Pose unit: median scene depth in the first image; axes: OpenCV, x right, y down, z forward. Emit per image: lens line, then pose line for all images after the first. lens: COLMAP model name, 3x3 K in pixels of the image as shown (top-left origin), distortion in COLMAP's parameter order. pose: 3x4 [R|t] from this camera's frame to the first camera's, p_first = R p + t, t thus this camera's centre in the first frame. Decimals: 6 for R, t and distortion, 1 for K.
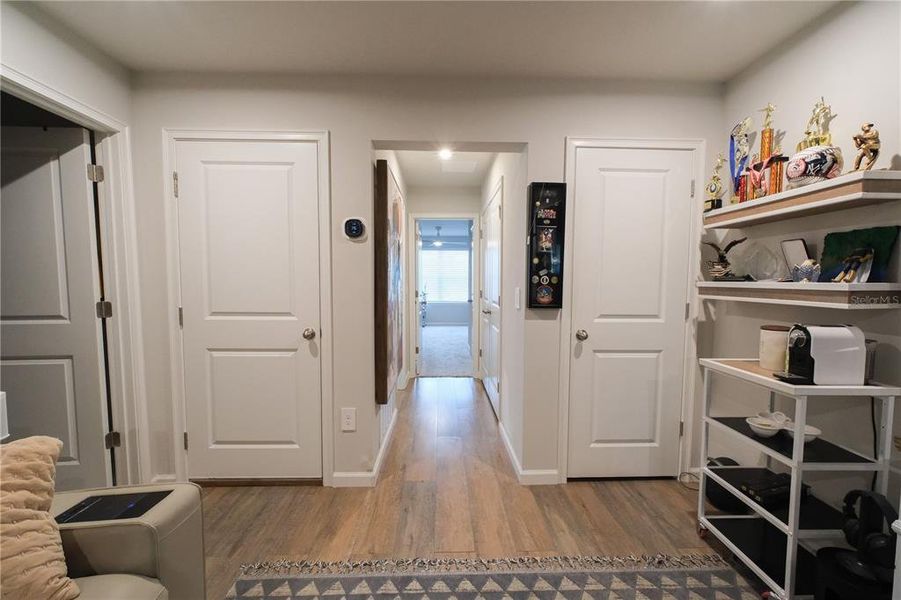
lens RADIAL K [[377.9, 0, 453.3], [0, 377.9, 298.6], [0, 0, 1]] dist [-0.000016, 0.000241]
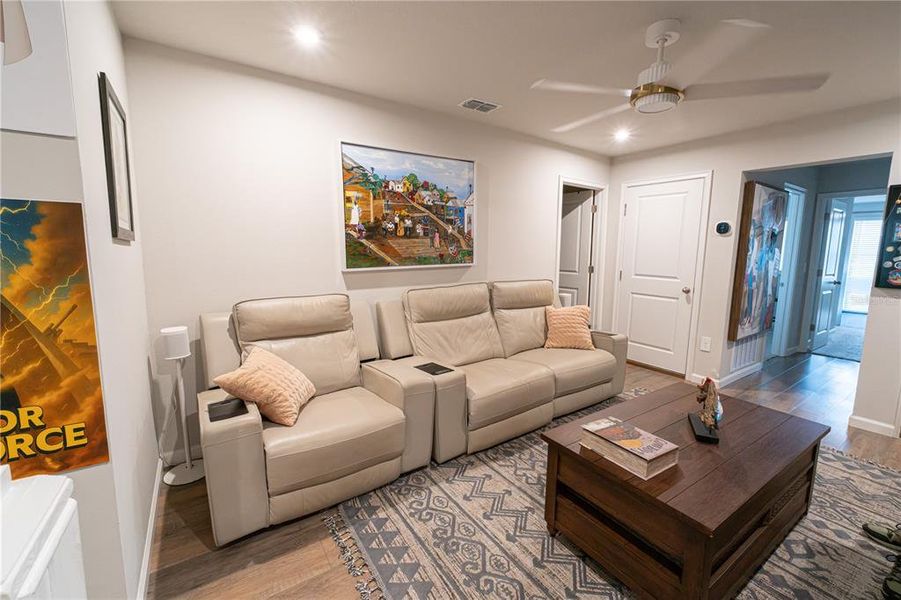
lens RADIAL K [[377.9, 0, 453.3], [0, 377.9, 298.6], [0, 0, 1]] dist [-0.000016, 0.000241]
pose [[0.541366, 0.118945, -0.832331, 0.513946], [-0.056990, 0.992857, 0.104817, 0.011544], [0.838854, -0.009310, 0.544277, -0.888883]]
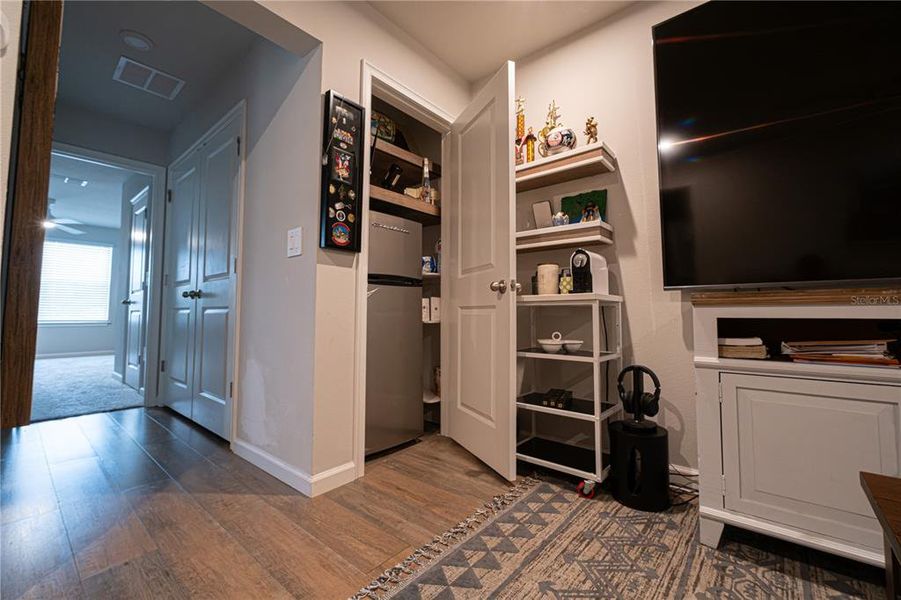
lens RADIAL K [[374.7, 0, 436.0], [0, 374.7, 295.3], [0, 0, 1]] dist [-0.002514, -0.000127]
pose [[0.672130, 0.043605, 0.739148, -0.210499], [0.041118, 0.994526, -0.096060, 0.212623], [-0.739290, 0.094958, 0.666658, 0.359942]]
